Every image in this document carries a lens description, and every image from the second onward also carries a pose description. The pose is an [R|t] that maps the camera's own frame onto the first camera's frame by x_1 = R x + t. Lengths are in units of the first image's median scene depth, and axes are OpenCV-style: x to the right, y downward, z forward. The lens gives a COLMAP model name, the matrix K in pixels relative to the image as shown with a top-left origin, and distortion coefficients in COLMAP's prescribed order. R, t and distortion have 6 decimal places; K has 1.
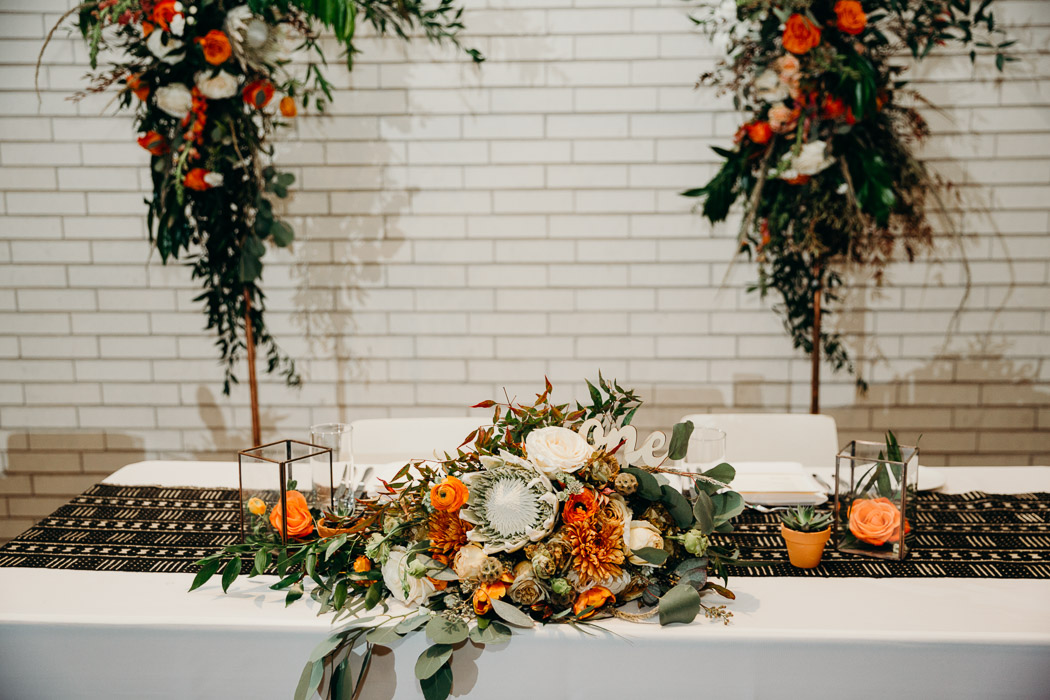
lens RADIAL K [[1119.2, 0, 525.0], [0, 1119.2, 350.0], [0, 0, 1]] dist [0.045221, -0.005480]
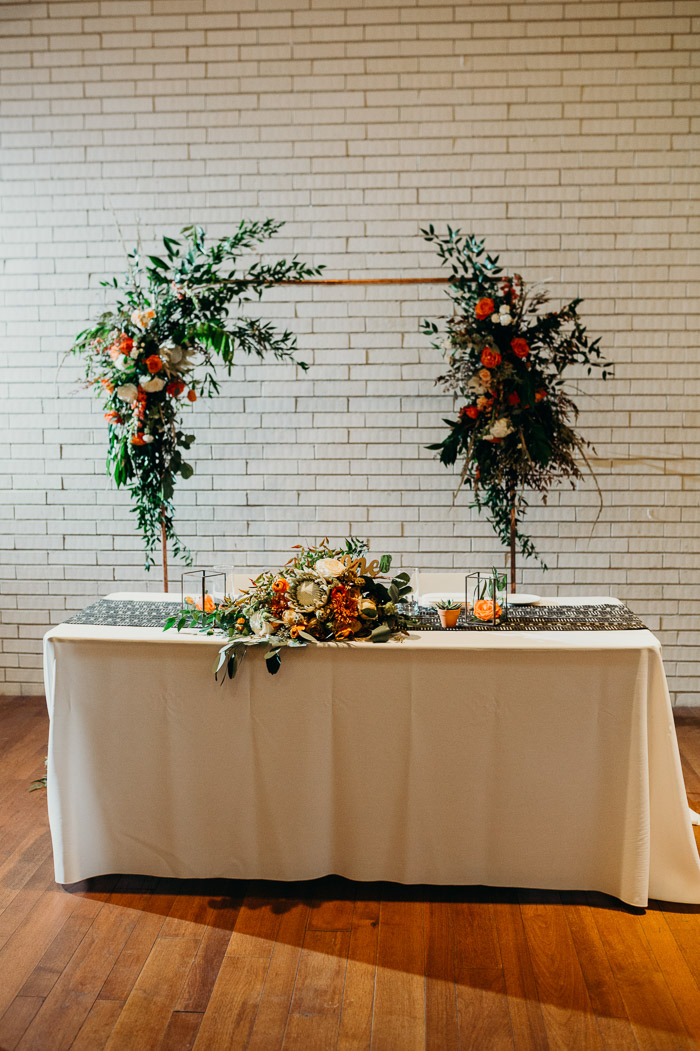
lens RADIAL K [[1066.4, 0, 350.0], [0, 1066.4, 525.5], [0, 0, 1]] dist [-0.001073, 0.000852]
pose [[0.999823, 0.006172, -0.017778, 0.056897], [-0.007126, 0.998510, -0.054105, 0.064119], [0.017418, 0.054222, 0.998377, -0.595935]]
